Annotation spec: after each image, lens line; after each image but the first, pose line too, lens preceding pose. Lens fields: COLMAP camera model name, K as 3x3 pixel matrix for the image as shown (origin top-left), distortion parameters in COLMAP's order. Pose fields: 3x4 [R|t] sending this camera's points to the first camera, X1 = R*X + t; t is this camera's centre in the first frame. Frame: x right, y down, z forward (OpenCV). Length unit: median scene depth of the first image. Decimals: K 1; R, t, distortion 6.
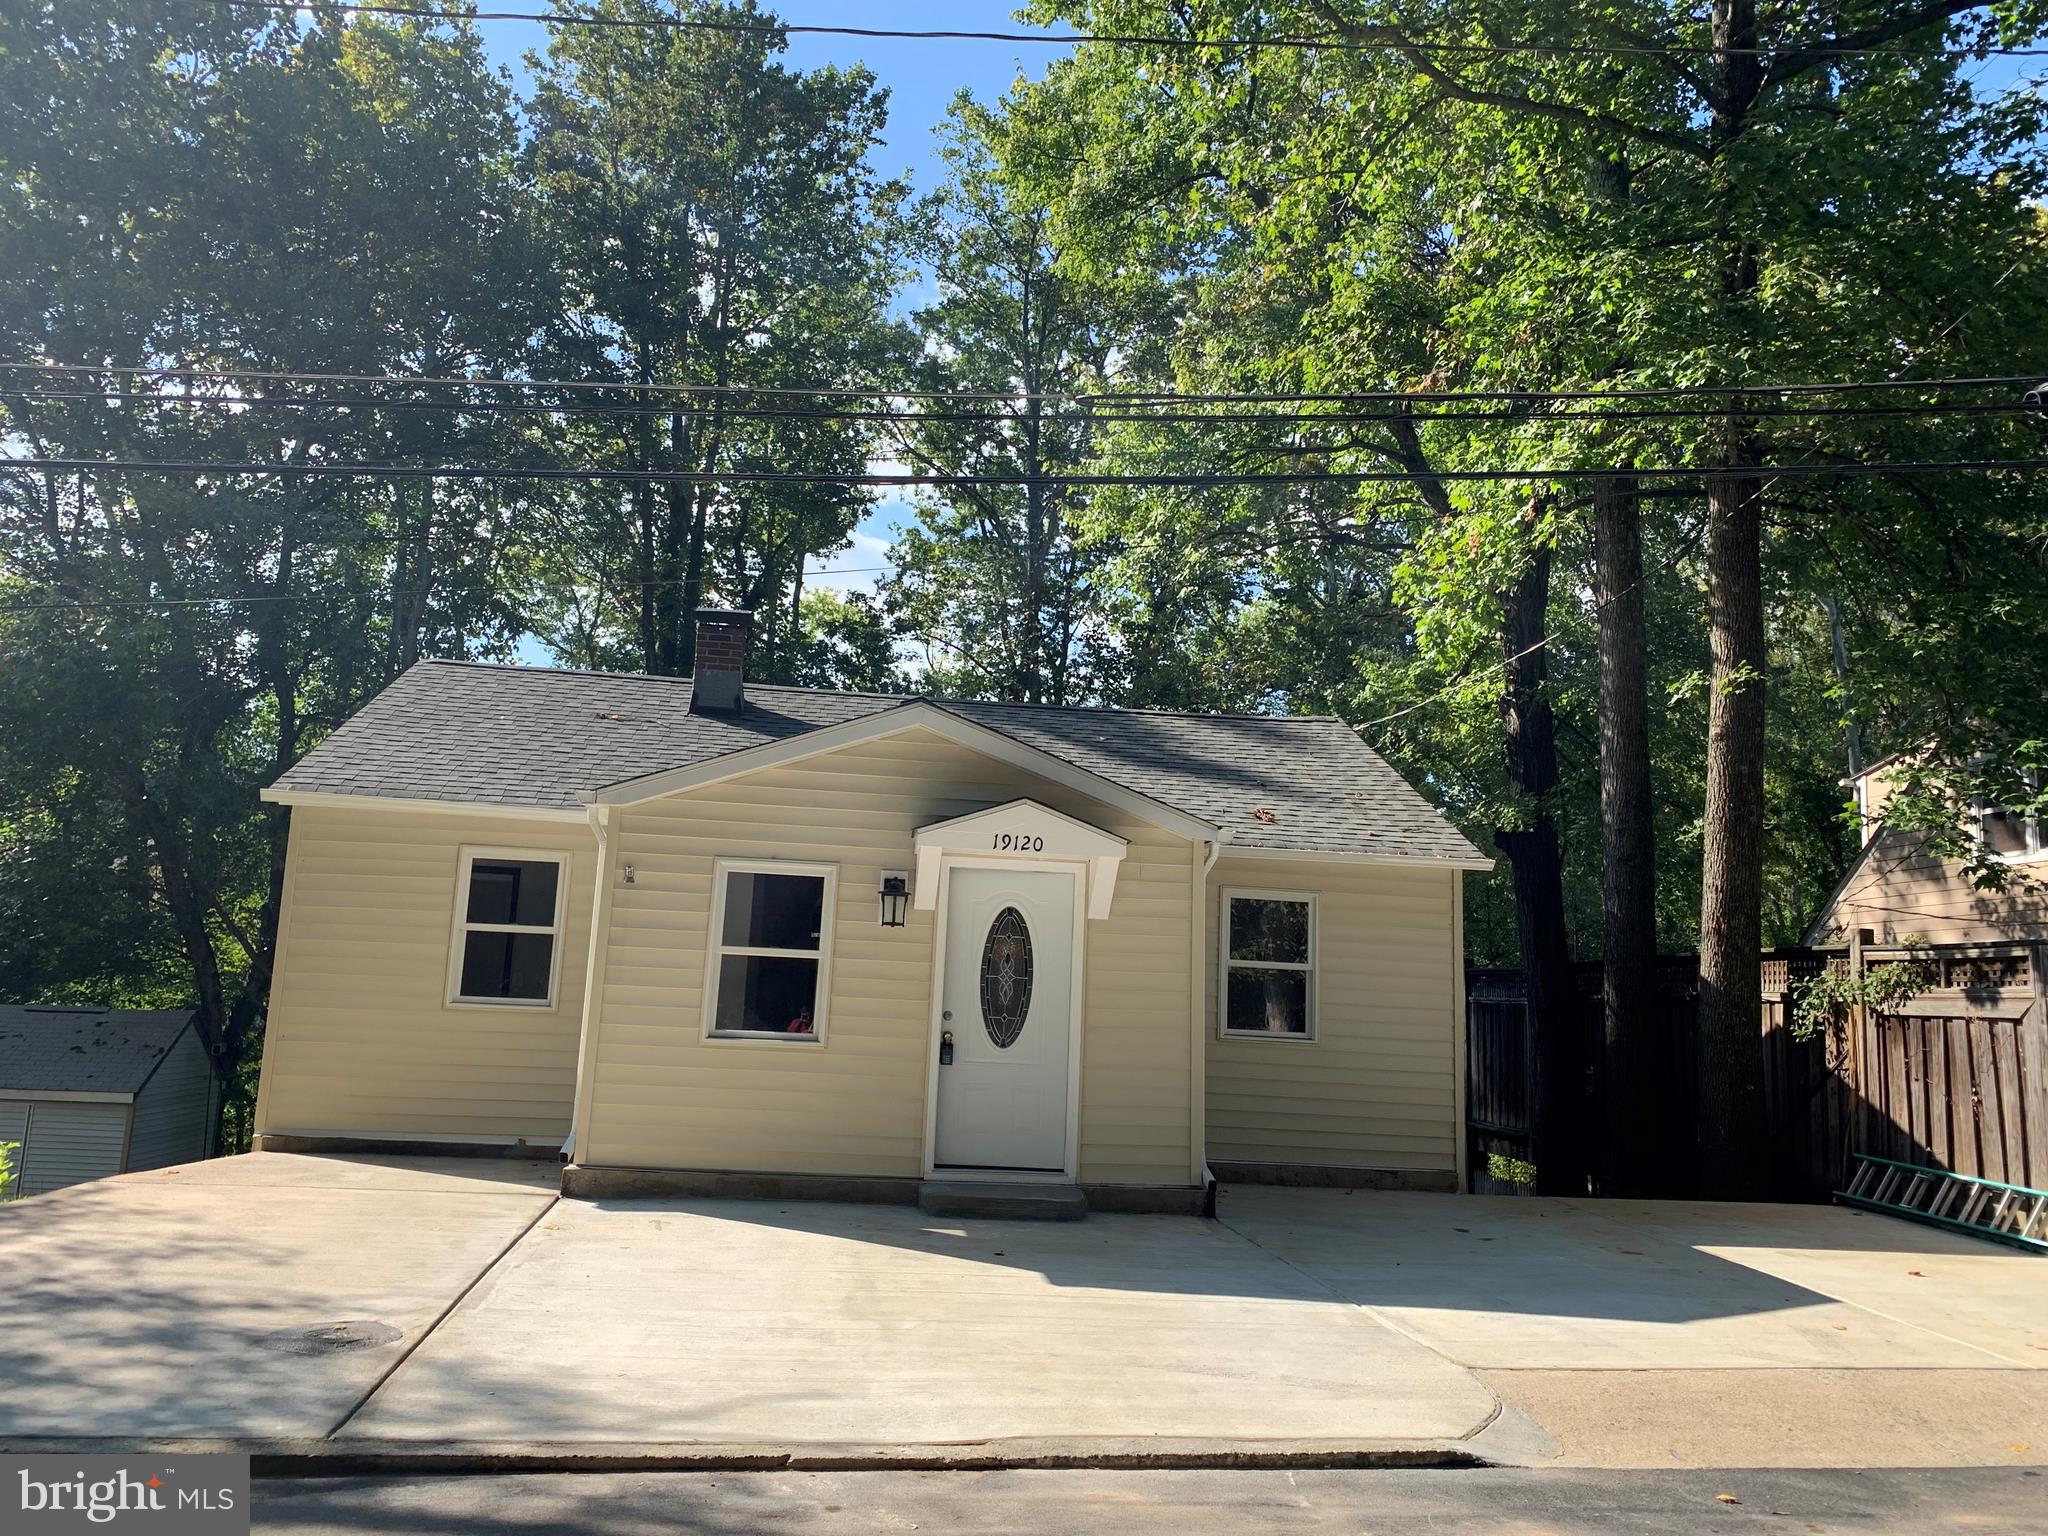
lens RADIAL K [[1546.2, 0, 1024.0], [0, 1546.2, 768.0], [0, 0, 1]] dist [0.055511, -0.041189]
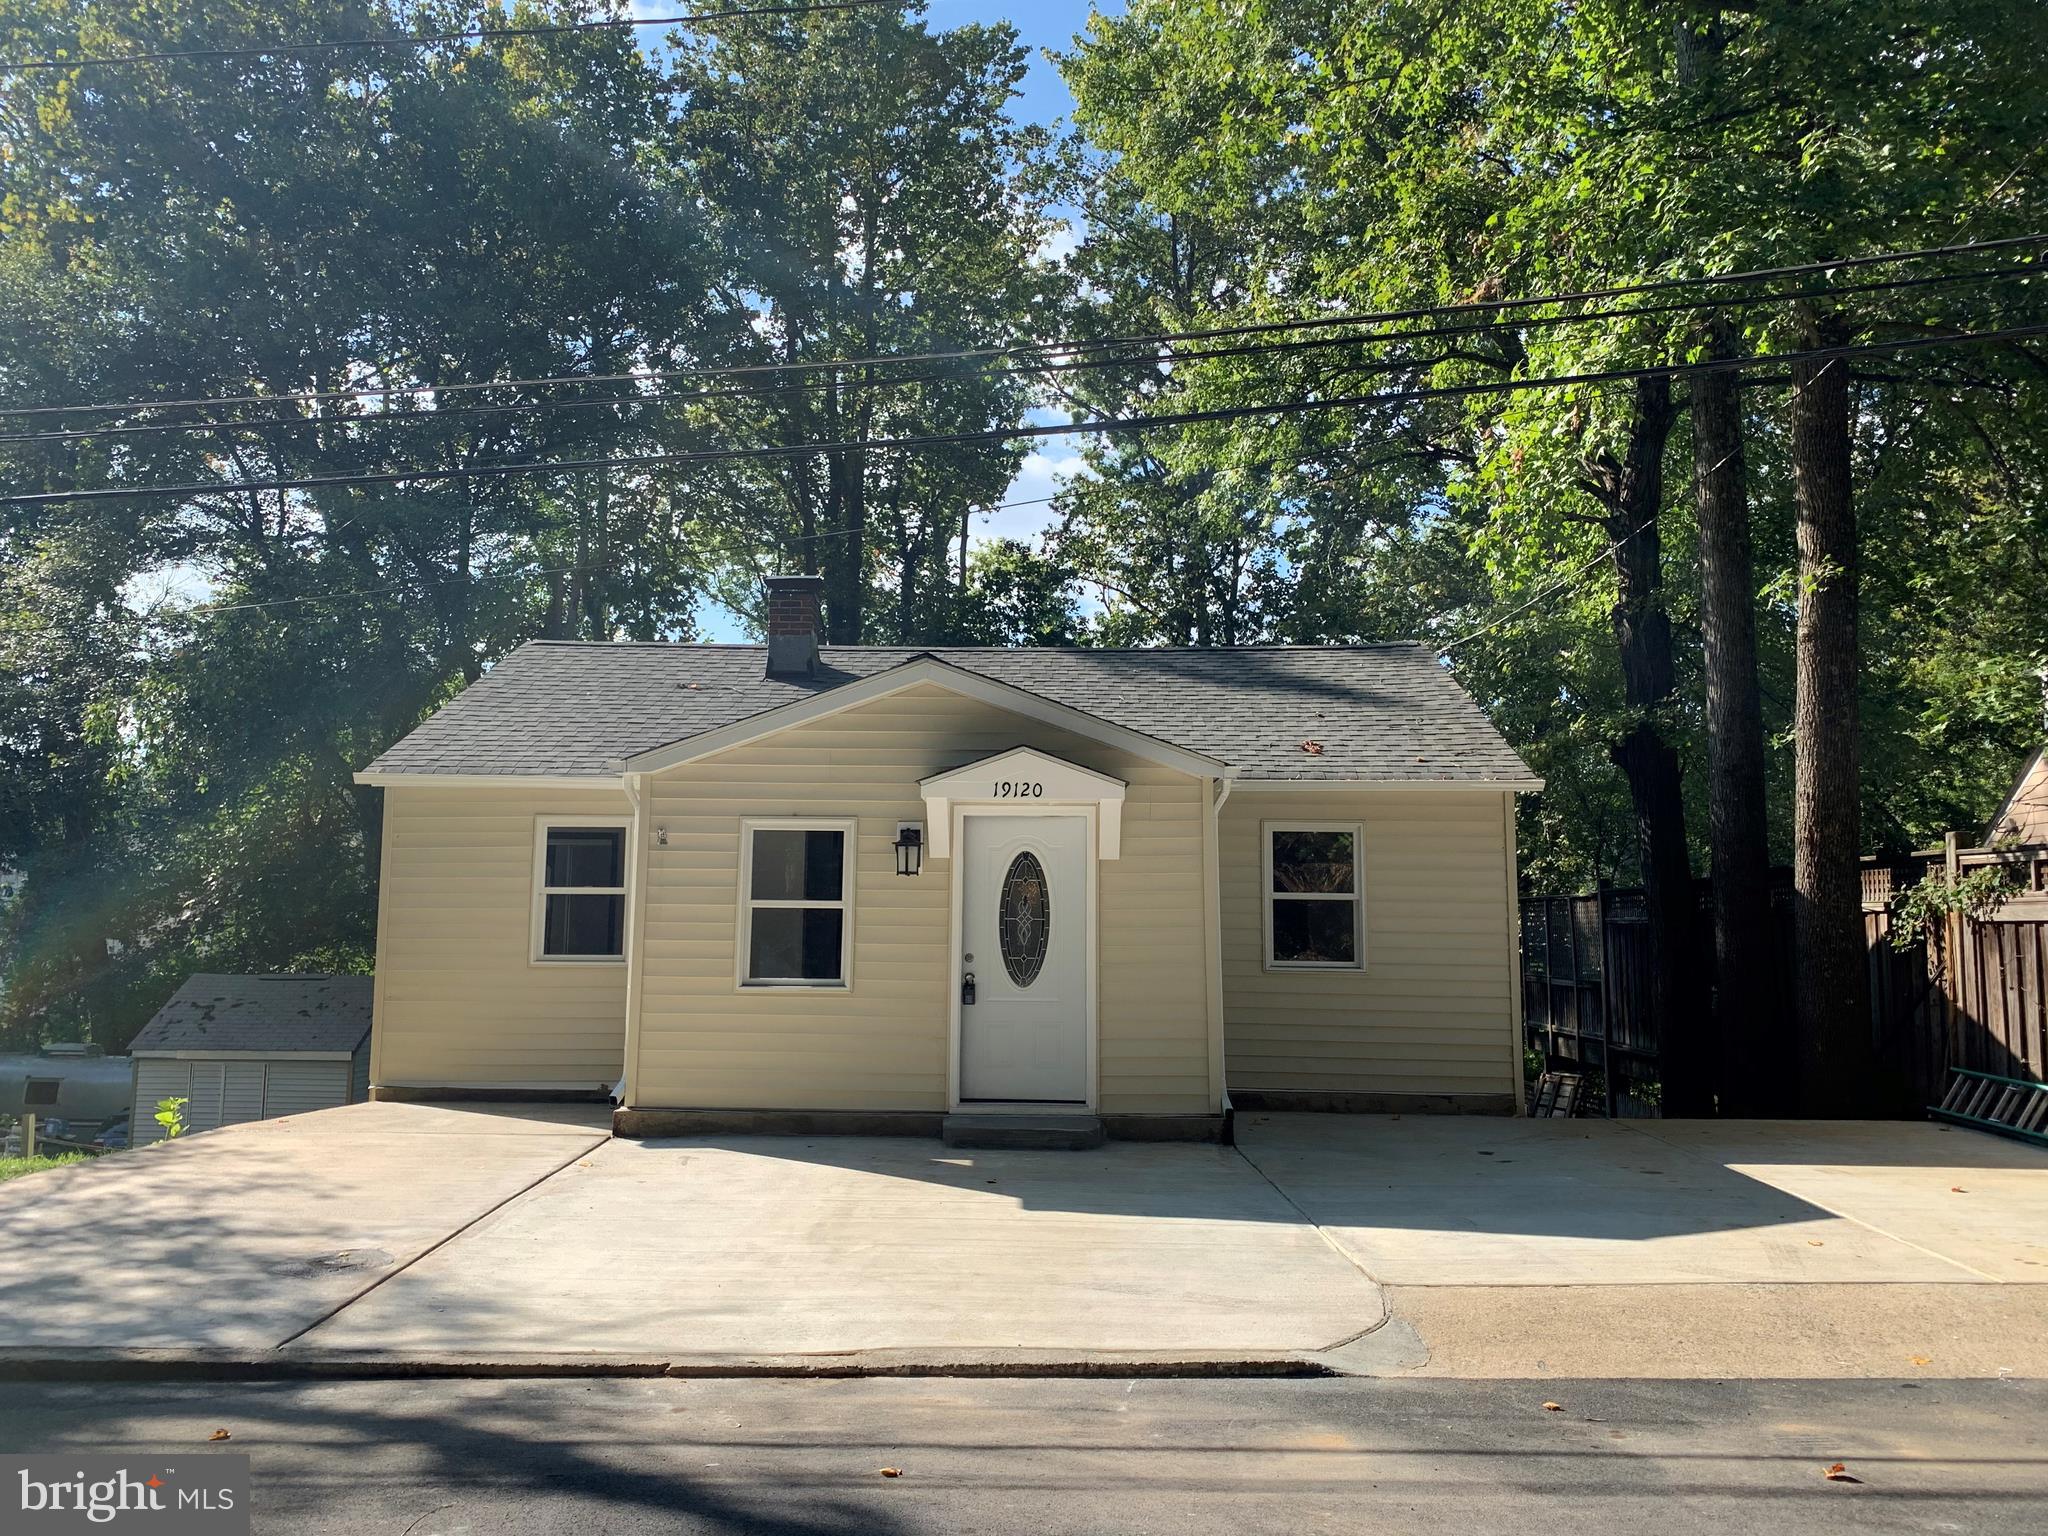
lens RADIAL K [[1541.2, 0, 1024.0], [0, 1541.2, 768.0], [0, 0, 1]] dist [0.077686, -0.083458]
pose [[0.988305, -0.052026, -0.143337, 0.126089], [0.057533, 0.997746, 0.034542, -0.001043], [0.141217, -0.042384, 0.989071, -0.015140]]
